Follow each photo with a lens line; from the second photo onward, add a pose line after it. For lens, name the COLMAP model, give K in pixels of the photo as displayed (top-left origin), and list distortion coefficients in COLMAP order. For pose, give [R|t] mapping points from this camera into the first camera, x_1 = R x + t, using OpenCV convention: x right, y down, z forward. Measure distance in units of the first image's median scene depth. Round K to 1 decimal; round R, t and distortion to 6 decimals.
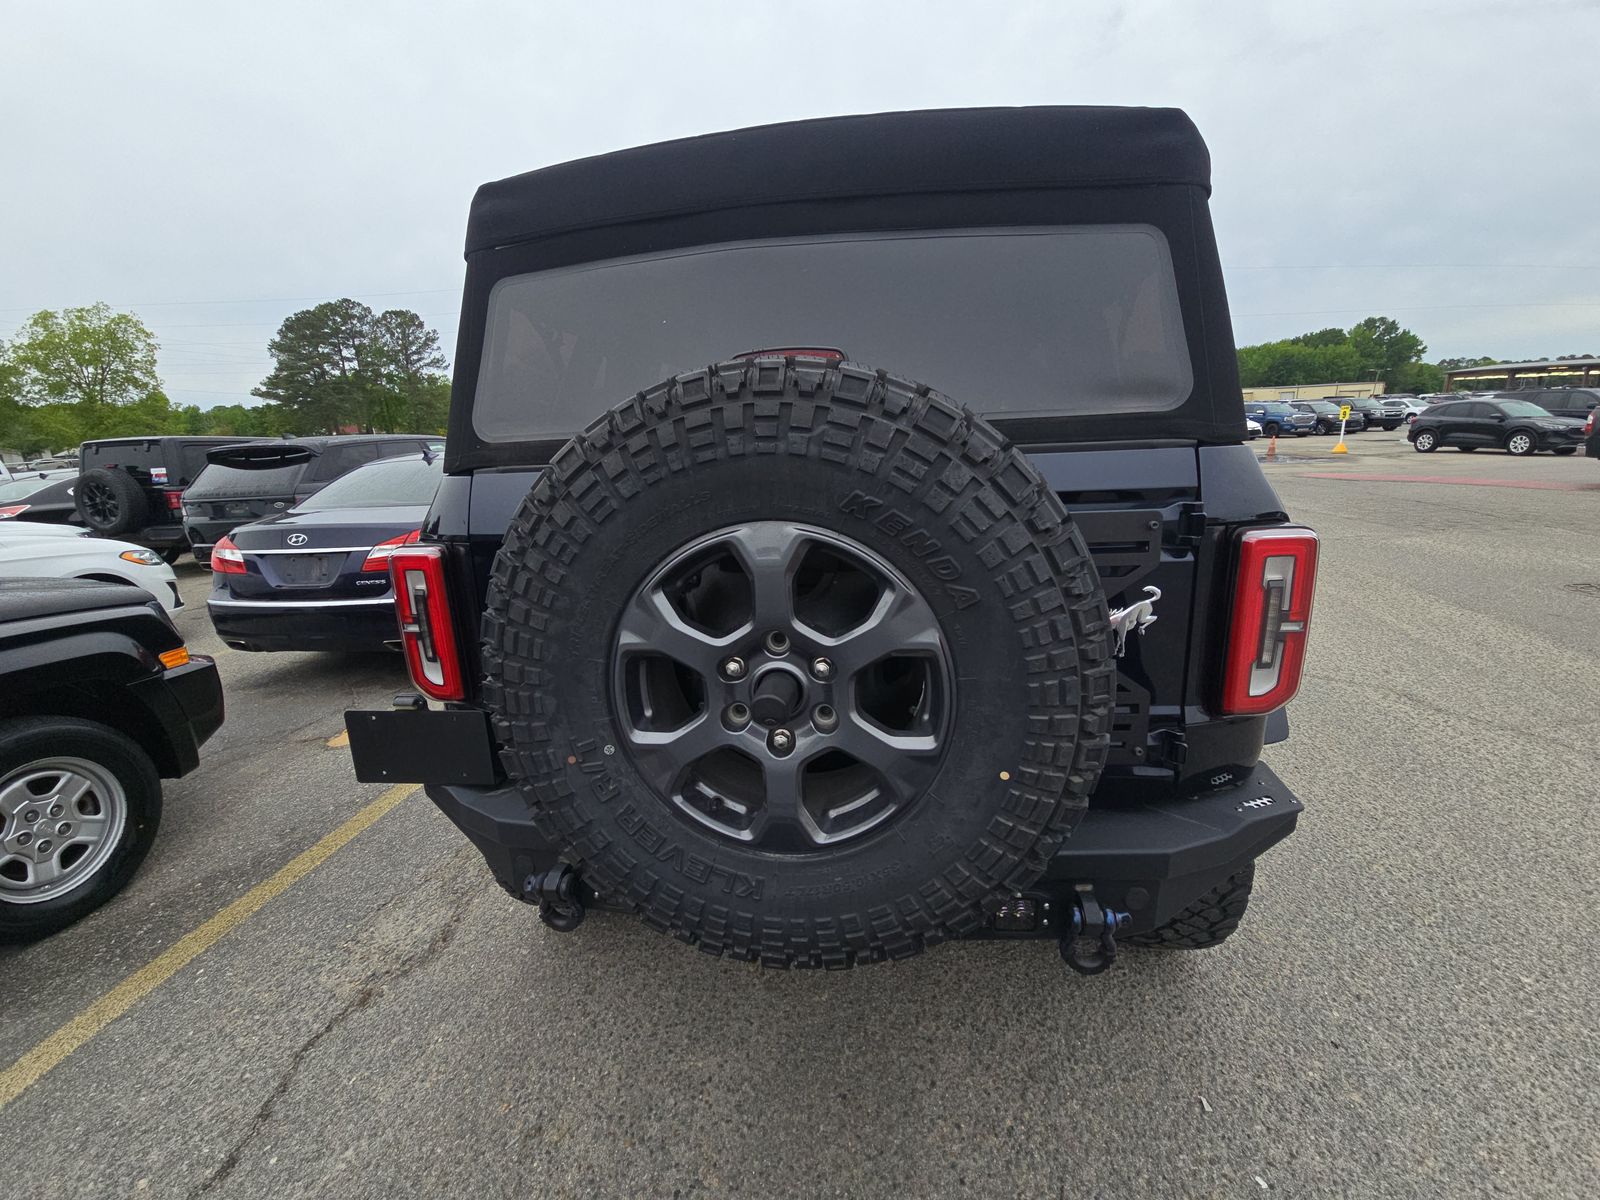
lens RADIAL K [[679.6, 0, 801.0], [0, 679.6, 621.8], [0, 0, 1]] dist [-0.000832, -0.000049]
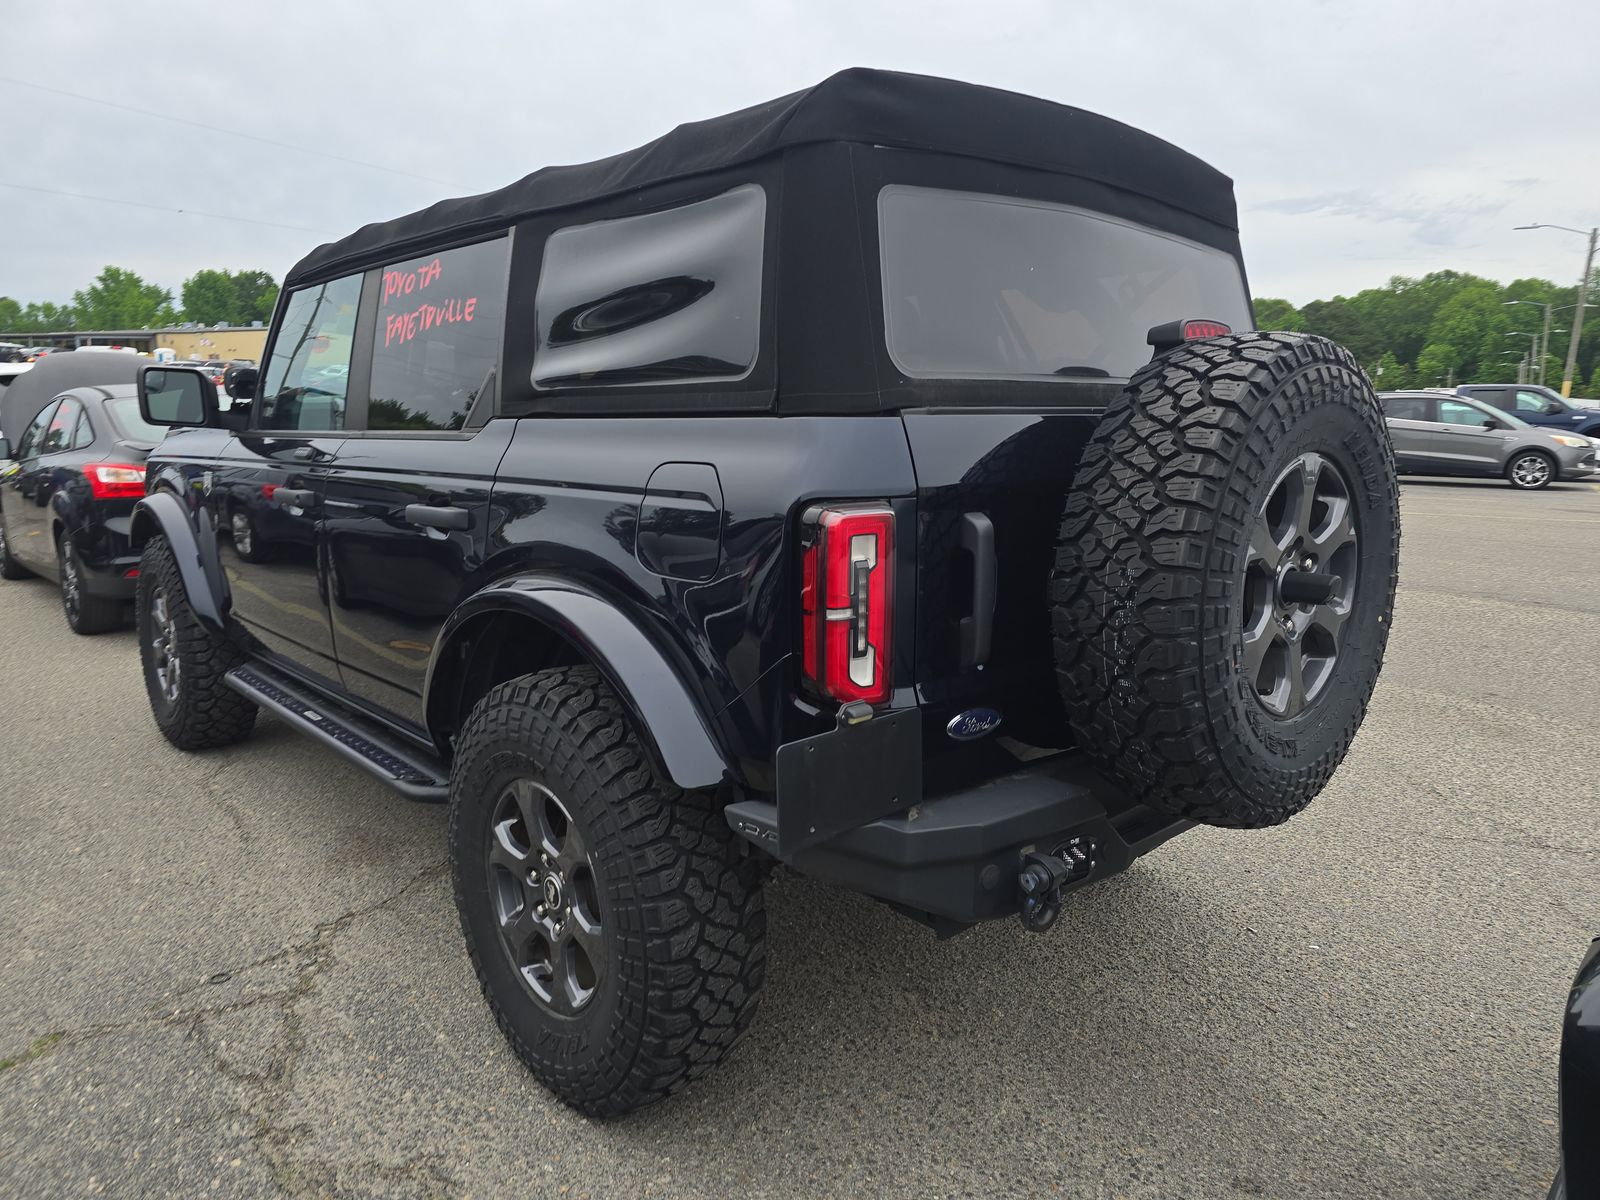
lens RADIAL K [[1098.1, 0, 800.0], [0, 1098.1, 600.0], [0, 0, 1]] dist [-0.002603, -0.004586]
pose [[0.629811, -0.096159, 0.770773, -0.543749], [0.168958, 0.985507, -0.015110, 0.000623], [-0.758150, 0.139745, 0.636930, 0.095879]]
